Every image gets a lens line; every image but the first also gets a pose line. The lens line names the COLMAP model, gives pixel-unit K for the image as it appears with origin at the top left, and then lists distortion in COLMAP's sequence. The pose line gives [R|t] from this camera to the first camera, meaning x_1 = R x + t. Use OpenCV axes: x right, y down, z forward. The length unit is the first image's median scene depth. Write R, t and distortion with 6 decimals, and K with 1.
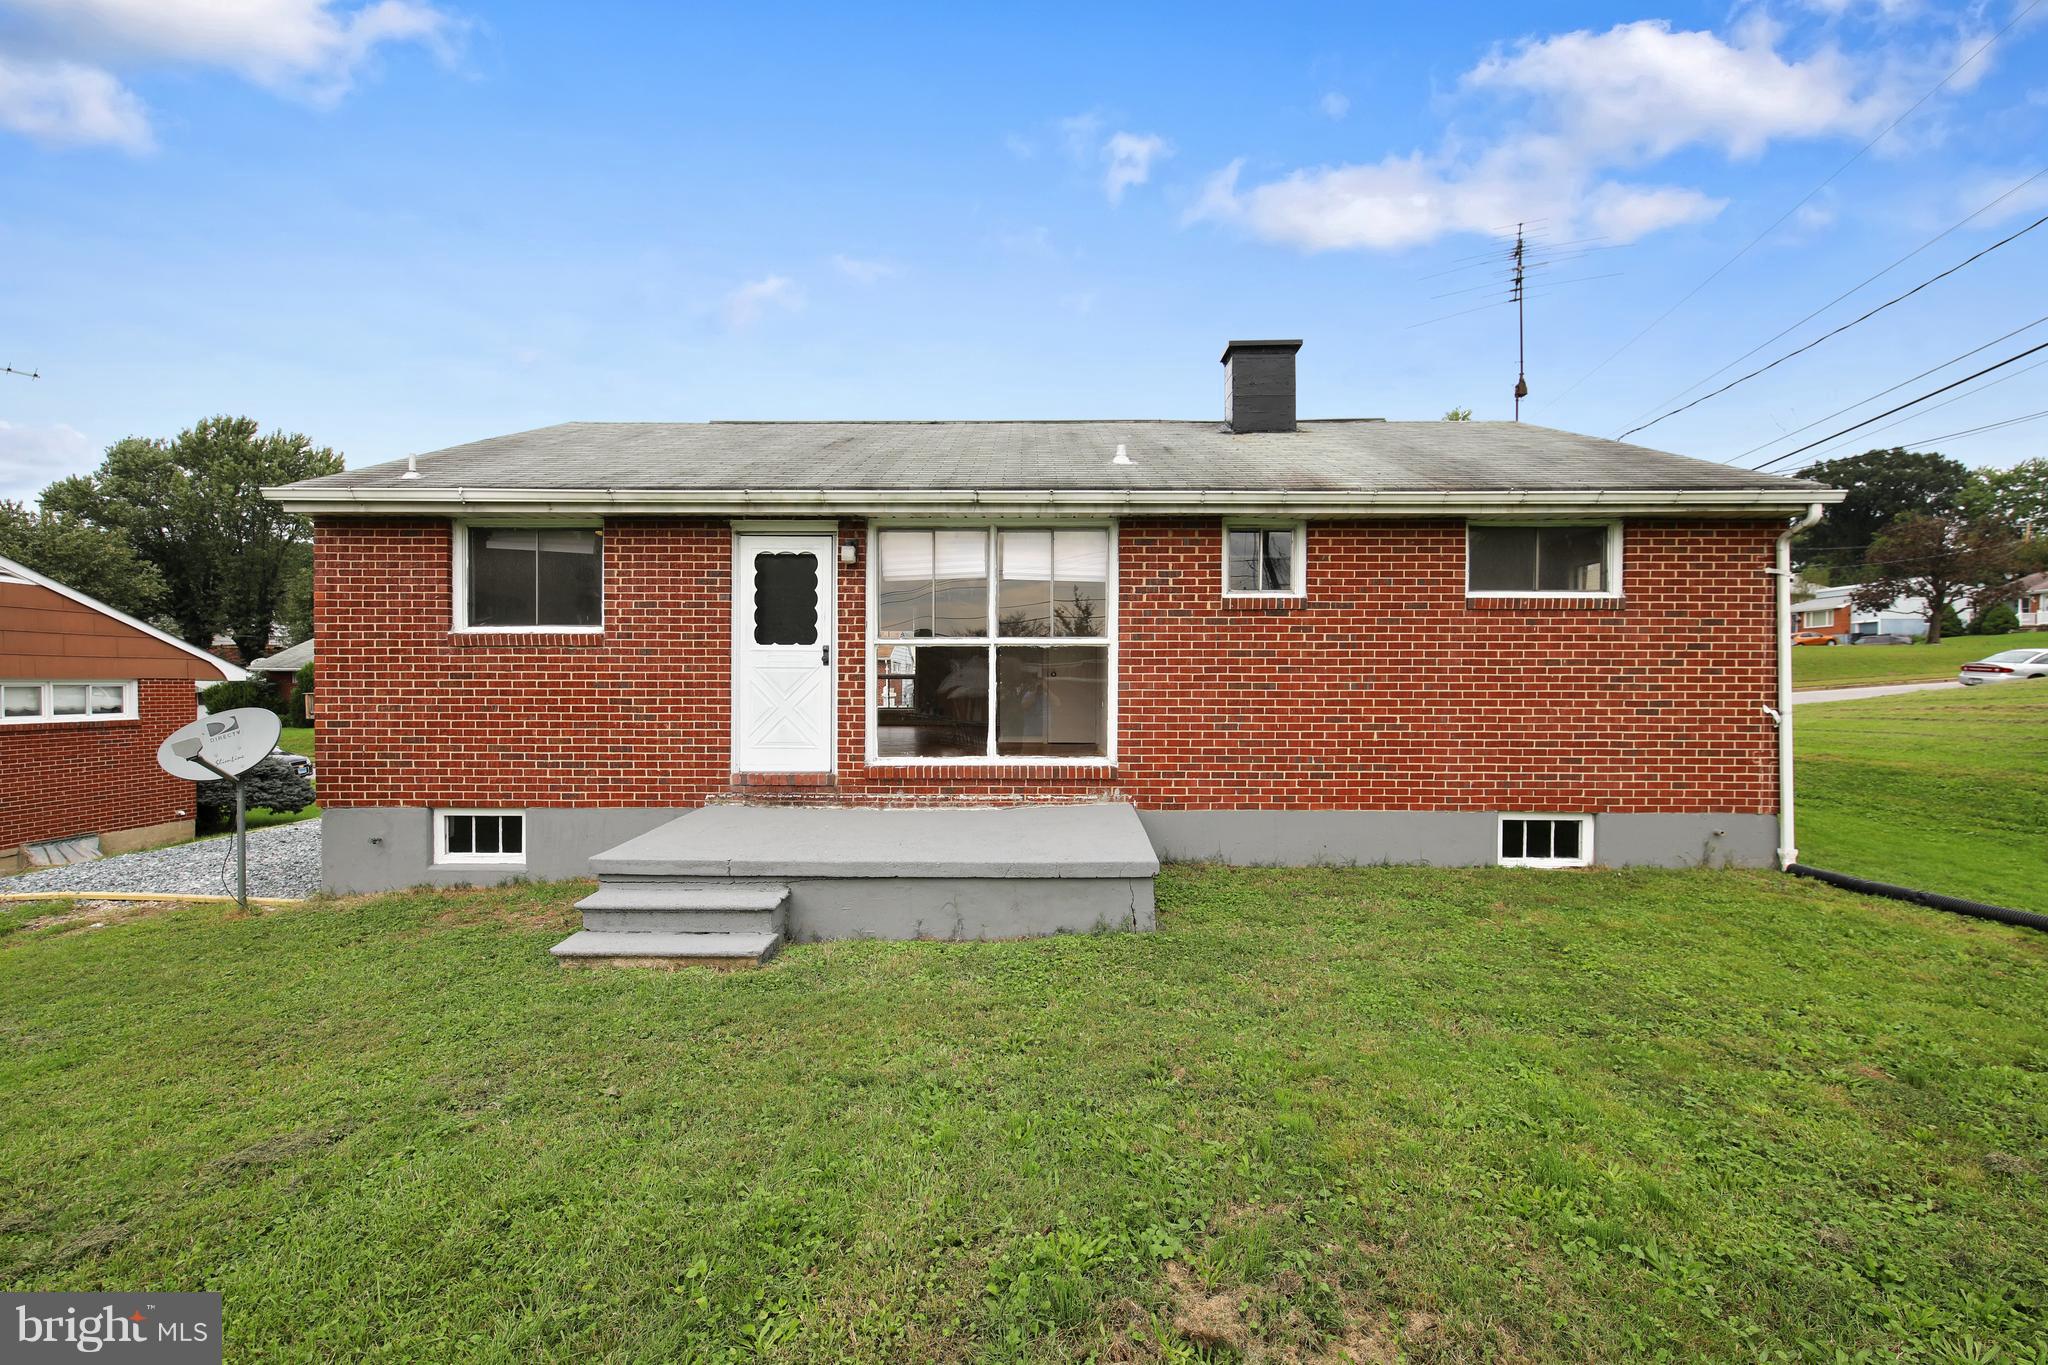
lens RADIAL K [[894.2, 0, 1005.3], [0, 894.2, 682.4], [0, 0, 1]] dist [-0.000790, -0.000594]
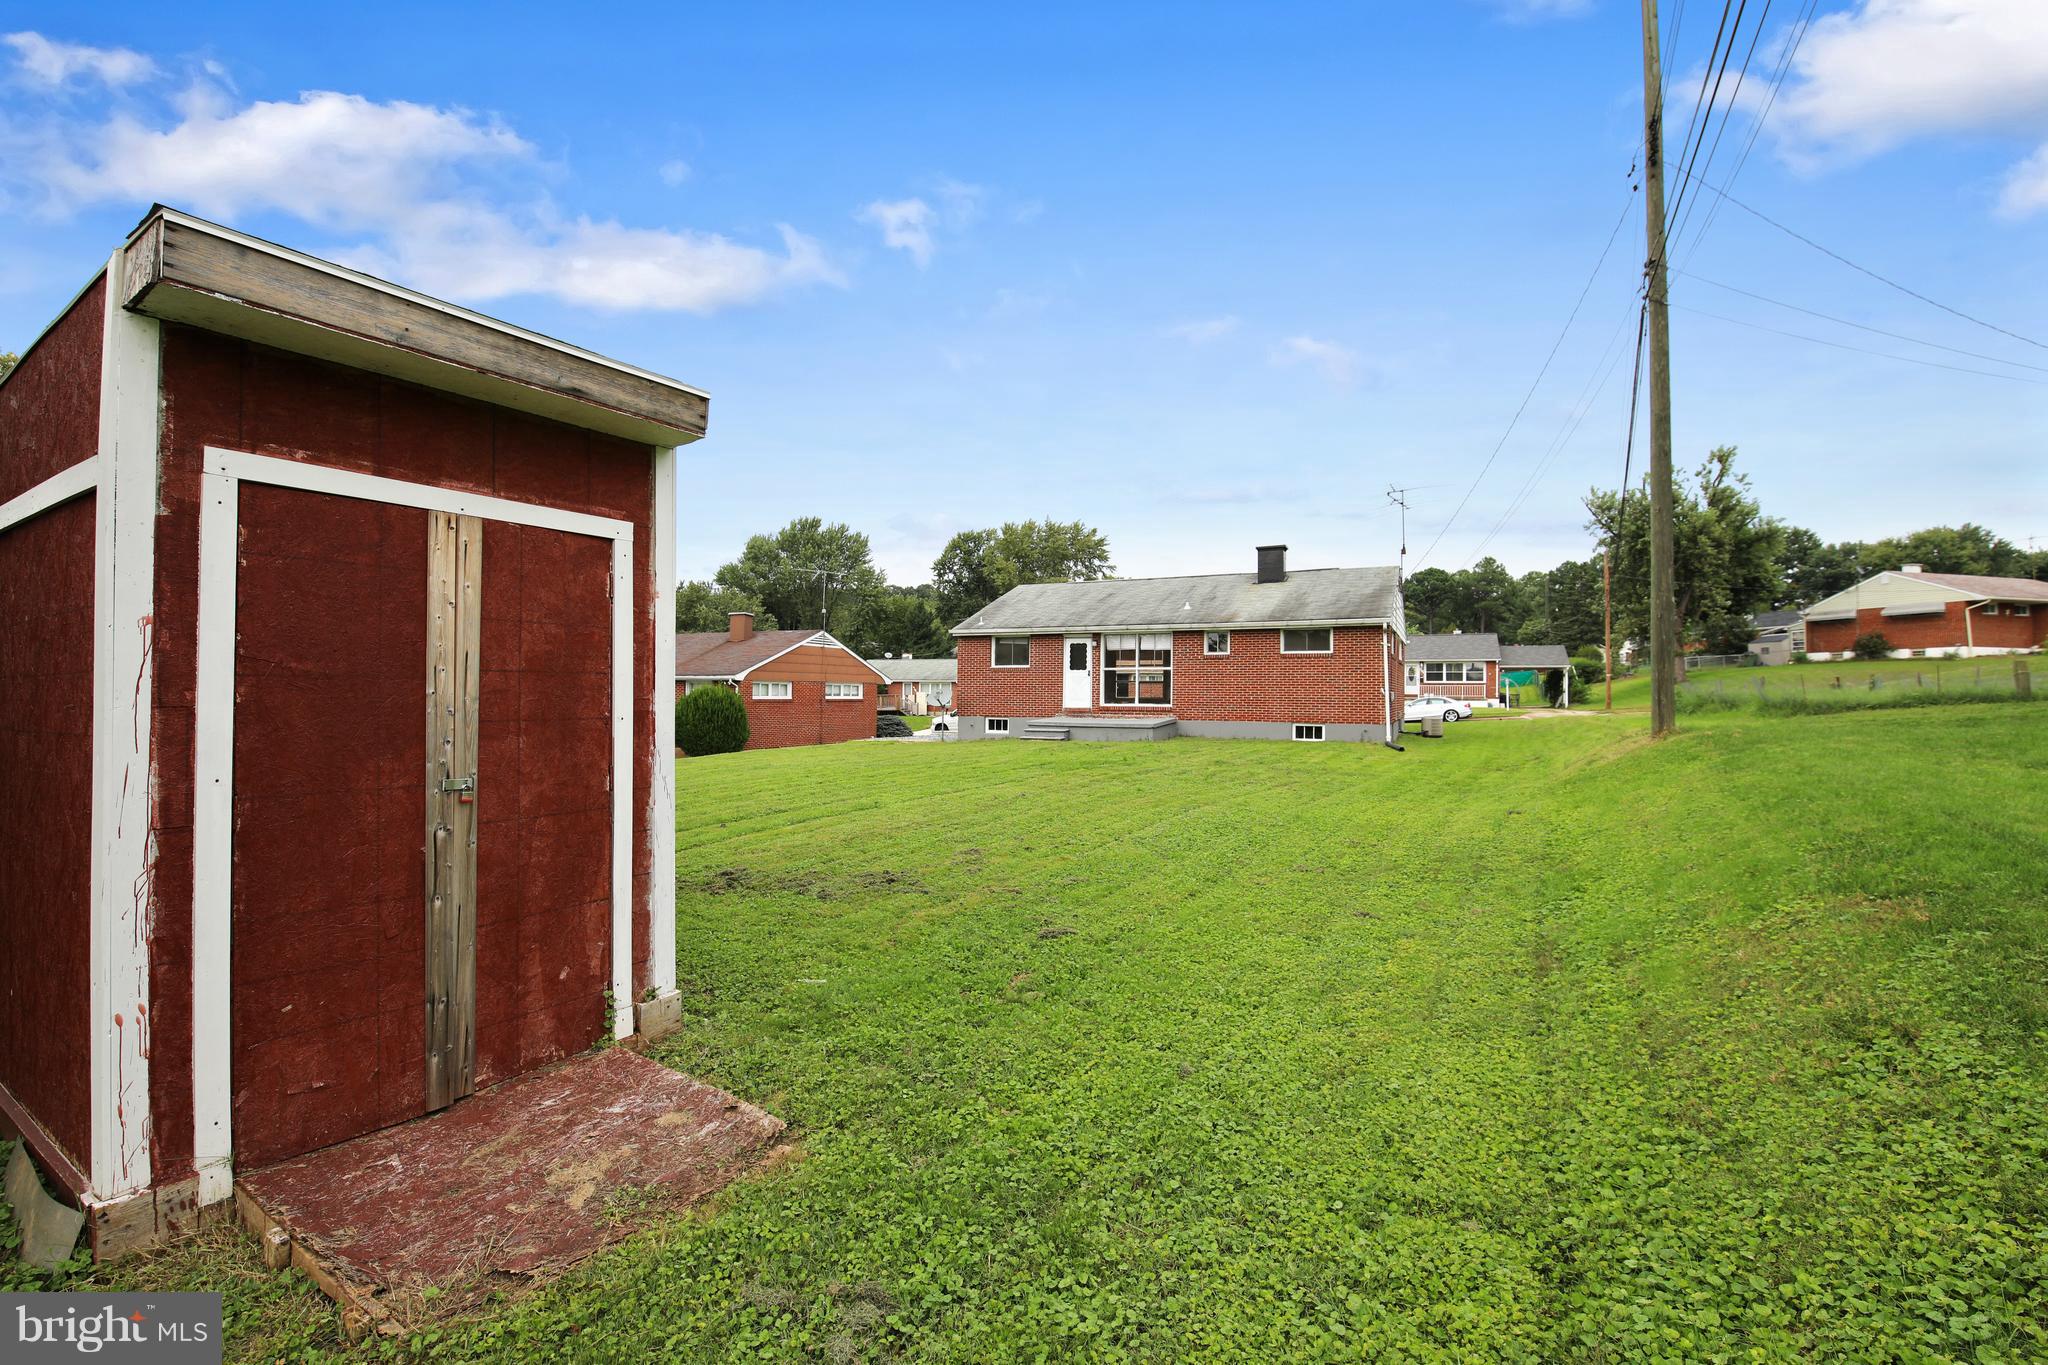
lens RADIAL K [[894.2, 0, 1005.3], [0, 894.2, 682.4], [0, 0, 1]] dist [-0.000790, -0.000594]
pose [[0.900578, 0.000056, -0.434695, 0.983480], [-0.007836, 0.999840, -0.016107, 0.061778], [0.434624, 0.017912, 0.900434, -2.183923]]
